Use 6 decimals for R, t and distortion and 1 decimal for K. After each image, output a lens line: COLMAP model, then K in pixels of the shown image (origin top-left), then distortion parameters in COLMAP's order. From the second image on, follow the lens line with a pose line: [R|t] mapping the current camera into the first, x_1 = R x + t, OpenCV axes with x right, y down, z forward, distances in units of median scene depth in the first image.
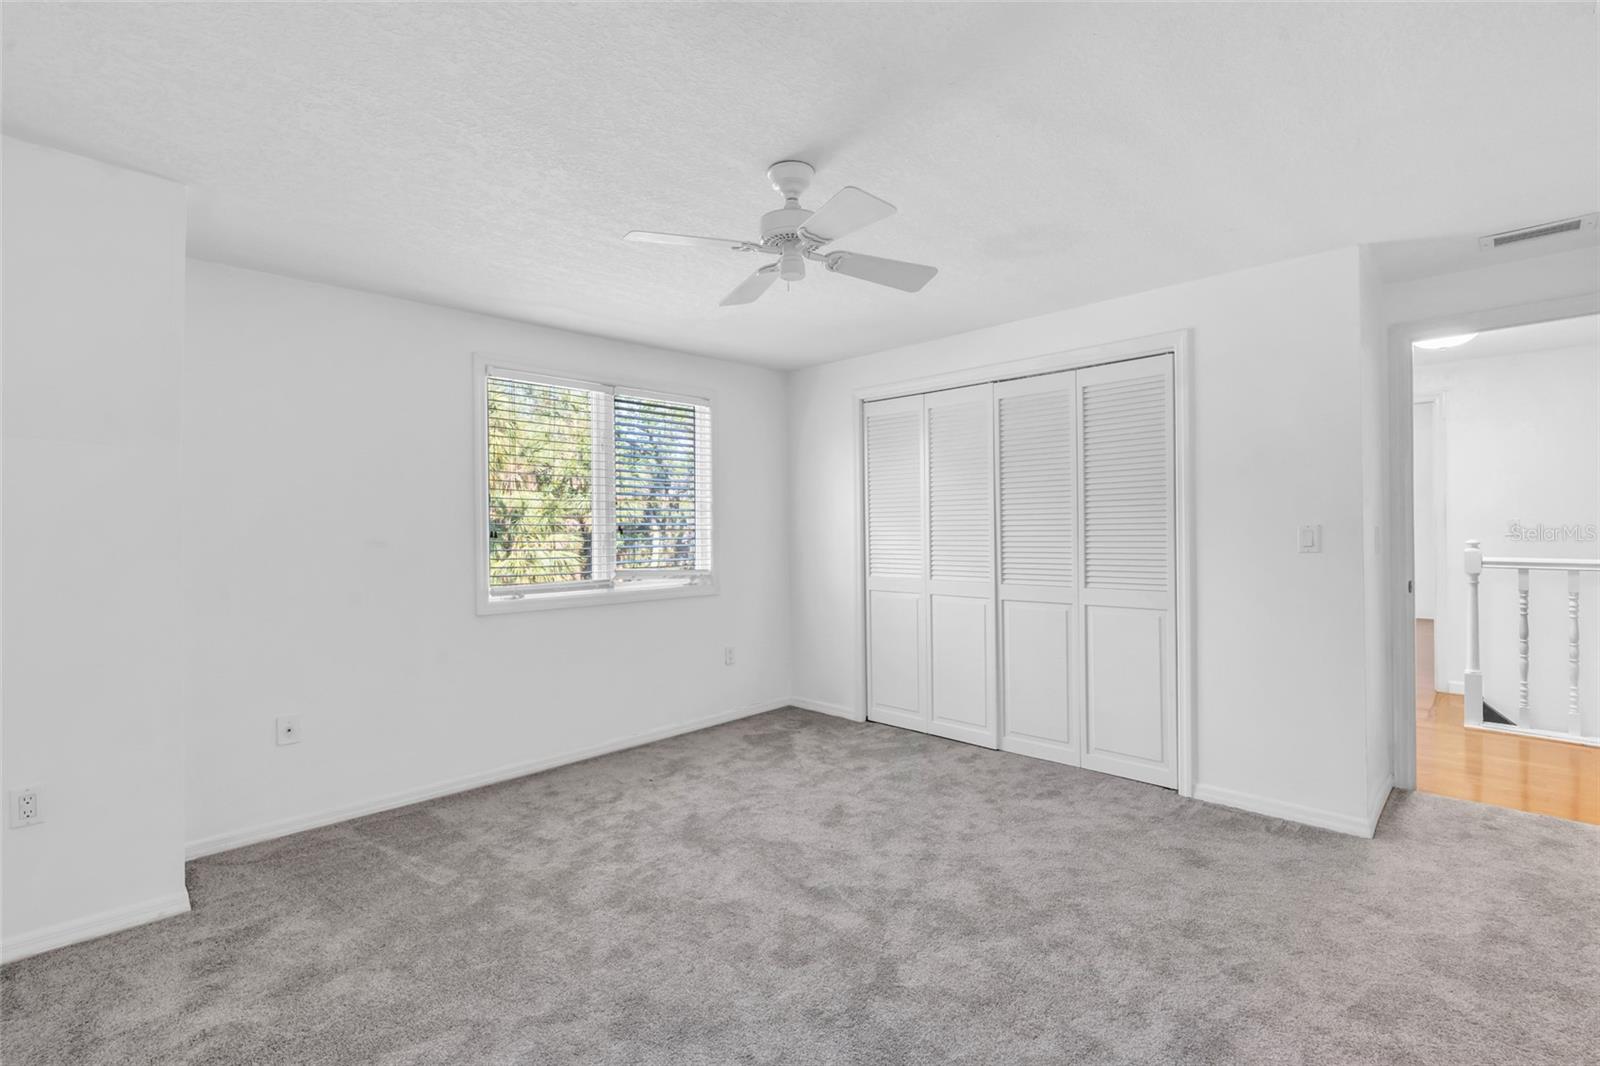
lens RADIAL K [[728.8, 0, 803.8], [0, 728.8, 529.7], [0, 0, 1]] dist [0.000327, -0.000011]
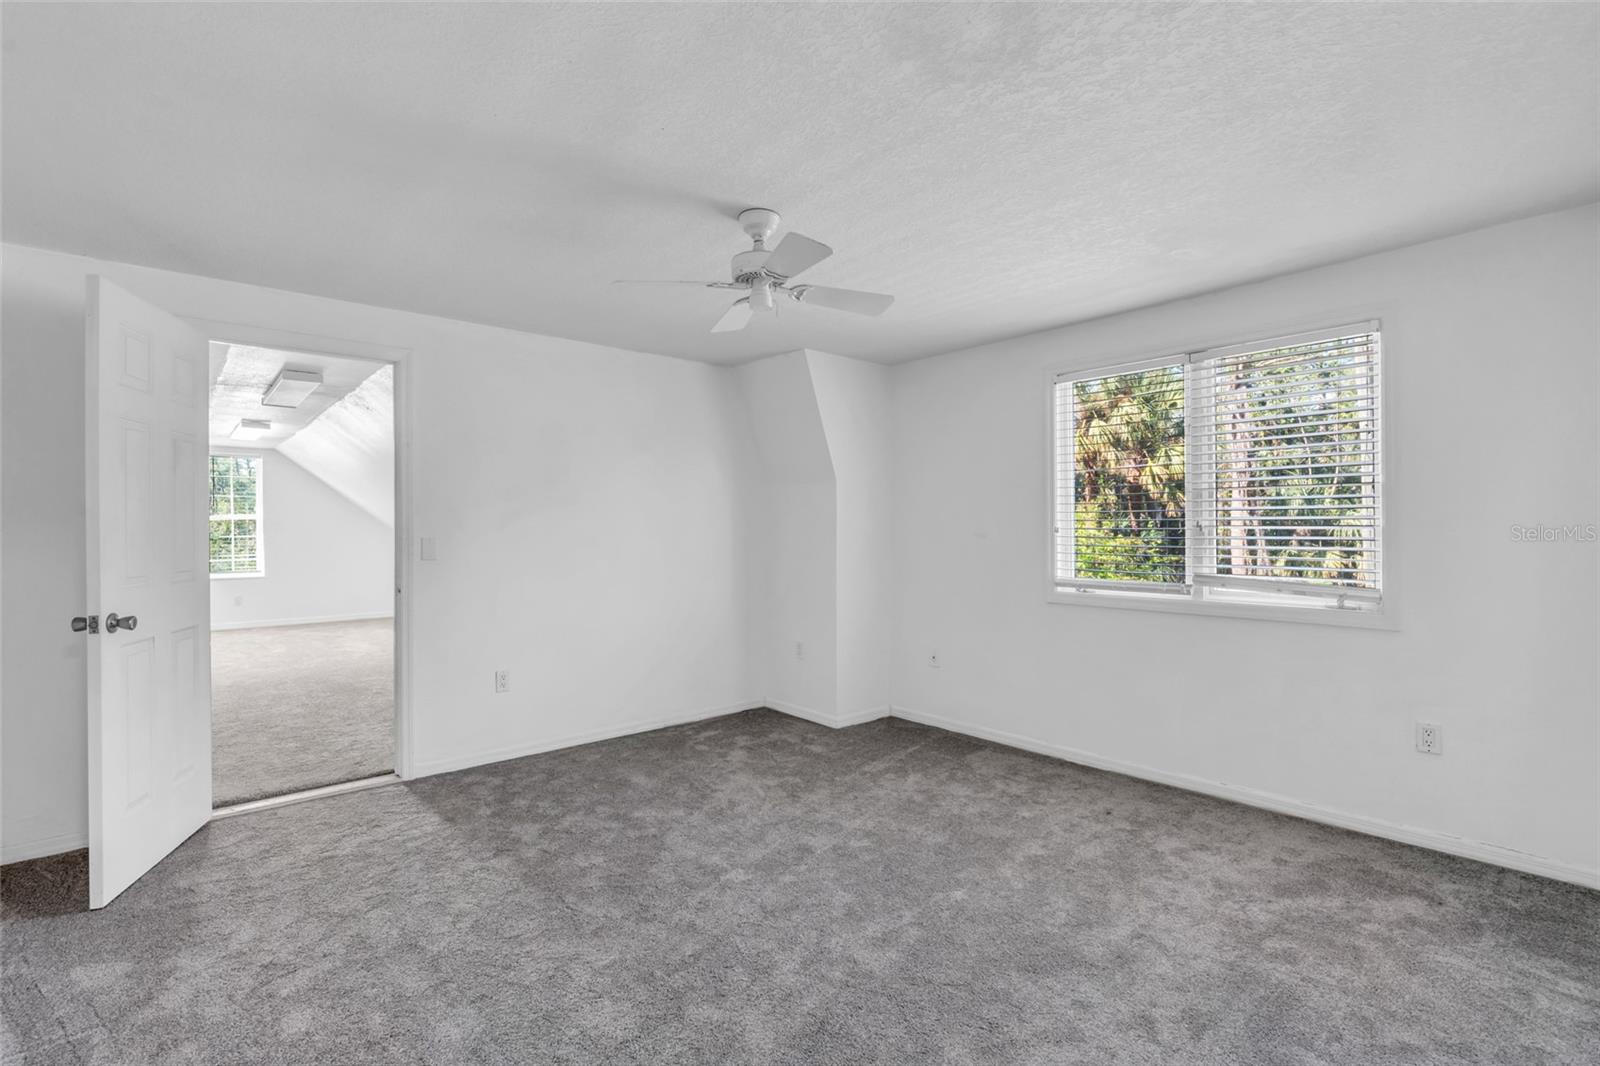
lens RADIAL K [[728.8, 0, 802.4], [0, 728.8, 532.2], [0, 0, 1]] dist [0.000327, -0.000011]
pose [[-0.066413, 0.016471, -0.997656, 0.621208], [0.001764, 0.999864, 0.016390, -0.006491], [0.997791, -0.000671, -0.066433, 0.636006]]
